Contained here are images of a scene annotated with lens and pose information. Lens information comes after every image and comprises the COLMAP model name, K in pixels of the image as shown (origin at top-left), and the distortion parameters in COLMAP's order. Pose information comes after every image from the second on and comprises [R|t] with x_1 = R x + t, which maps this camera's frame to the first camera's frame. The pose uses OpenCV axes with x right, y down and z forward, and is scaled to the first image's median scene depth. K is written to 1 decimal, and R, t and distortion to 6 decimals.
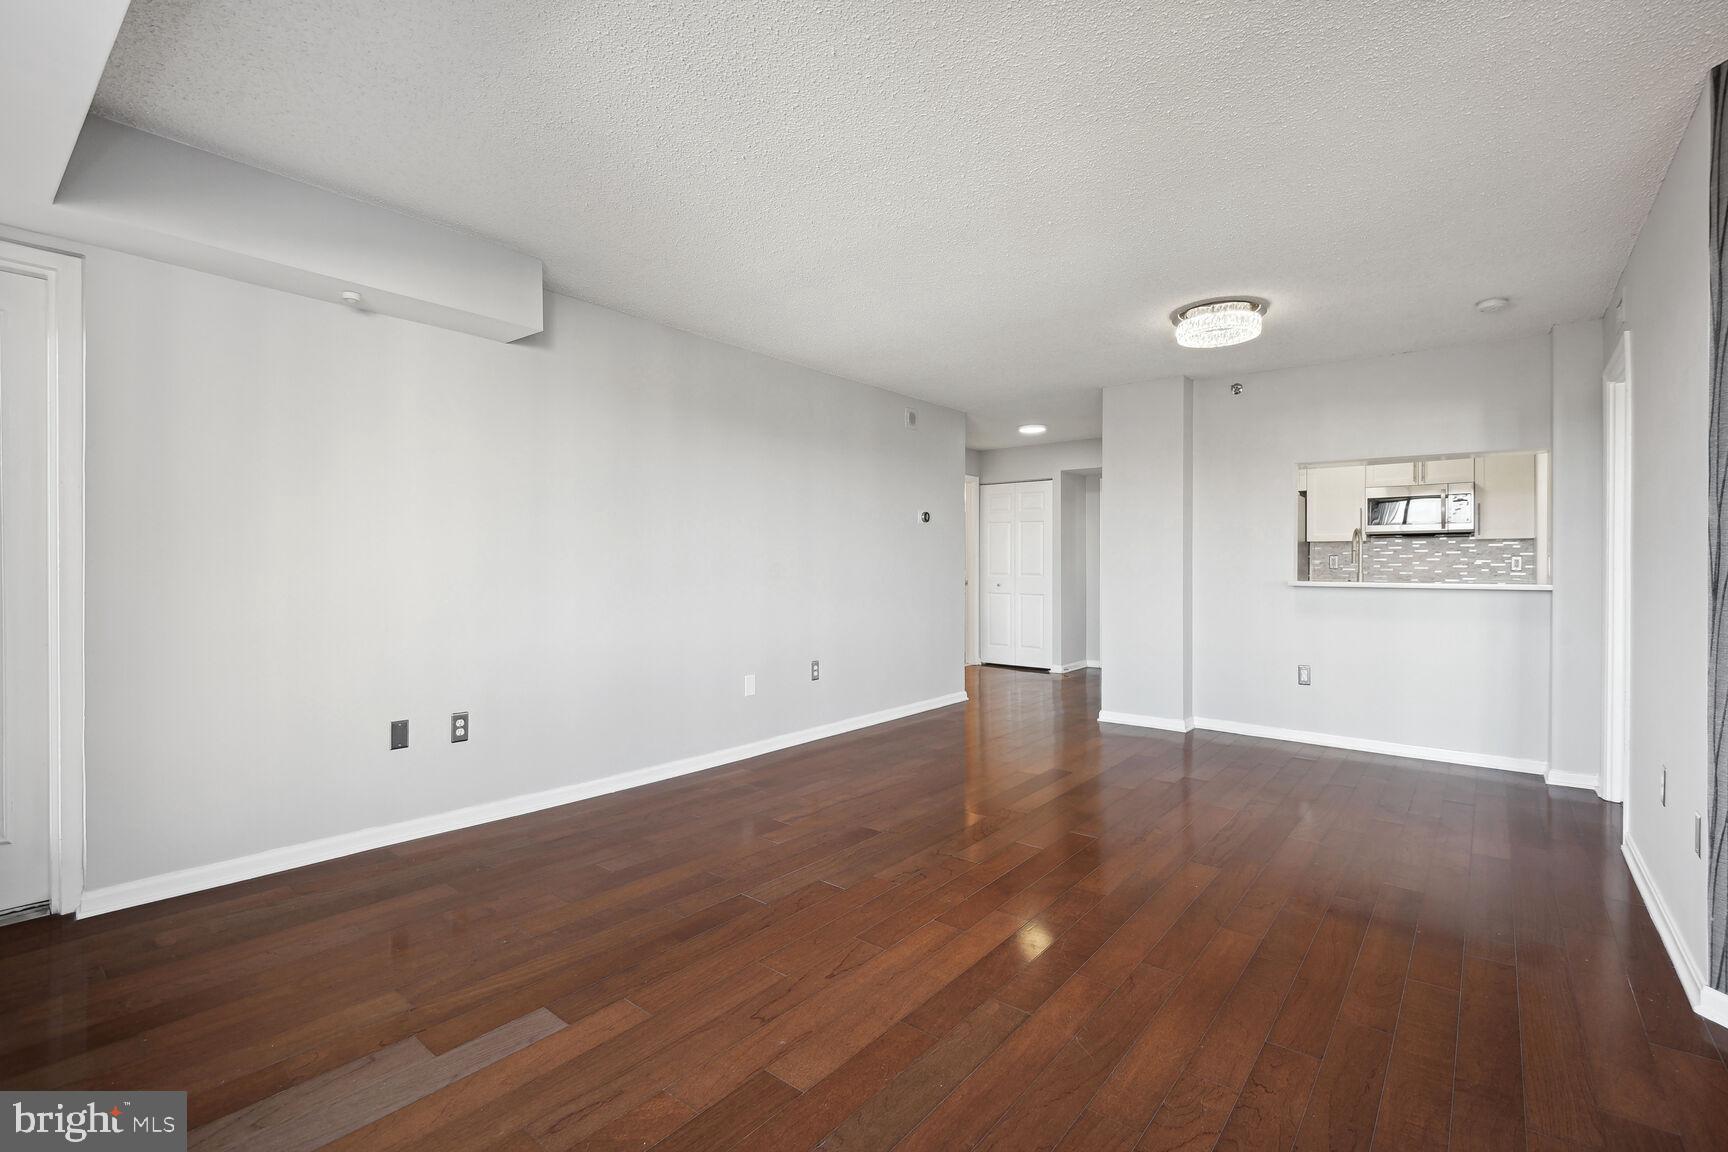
lens RADIAL K [[794.5, 0, 871.3], [0, 794.5, 558.9], [0, 0, 1]] dist [-0.003445, -0.003270]
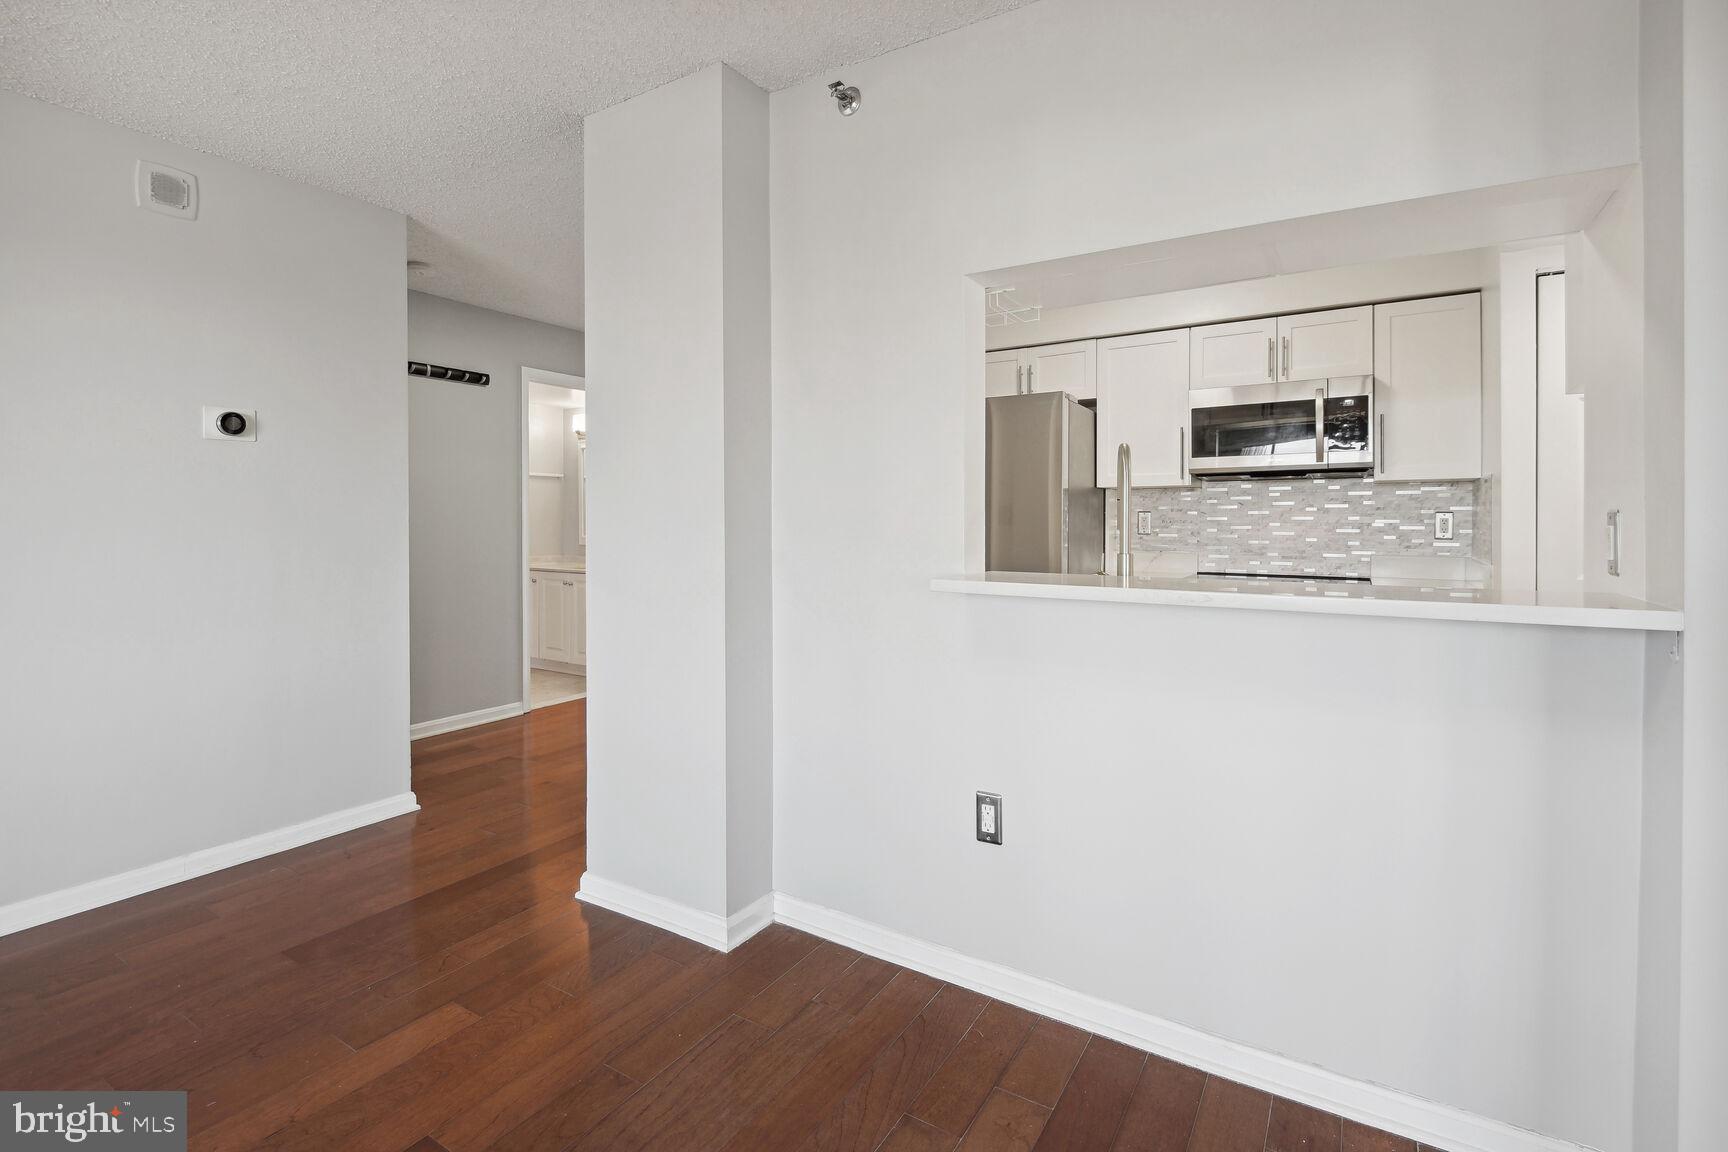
lens RADIAL K [[794.5, 0, 889.4], [0, 794.5, 511.2], [0, 0, 1]] dist [-0.003445, -0.003270]
pose [[0.991786, -0.000372, 0.127908, 0.365363], [0.001345, 0.999971, -0.007518, -0.000673], [-0.127901, 0.007628, 0.991758, 0.506432]]
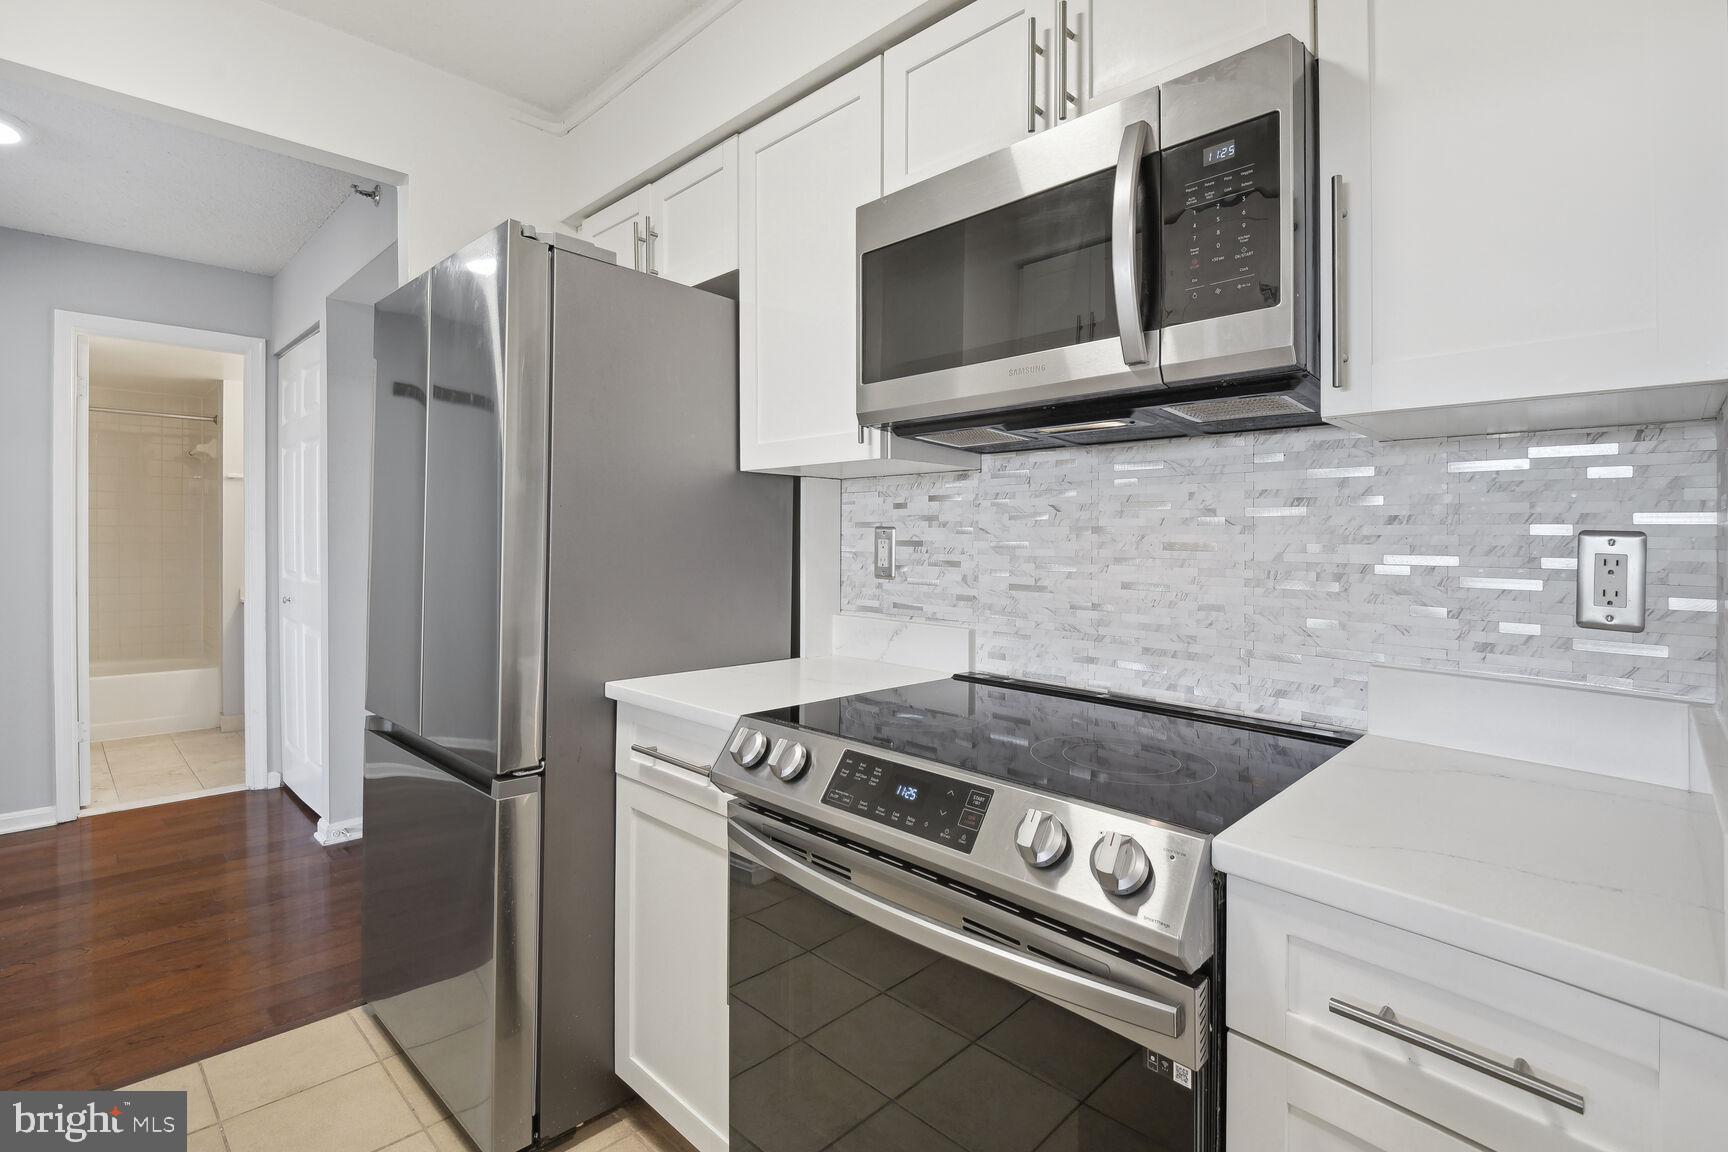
lens RADIAL K [[794.5, 0, 906.1], [0, 794.5, 520.8], [0, 0, 1]] dist [-0.003445, -0.003270]
pose [[0.995811, 0.003996, -0.091345, 0.694847], [-0.005458, 0.999861, -0.015763, -0.002748], [0.091270, 0.016196, 0.995695, 0.837121]]
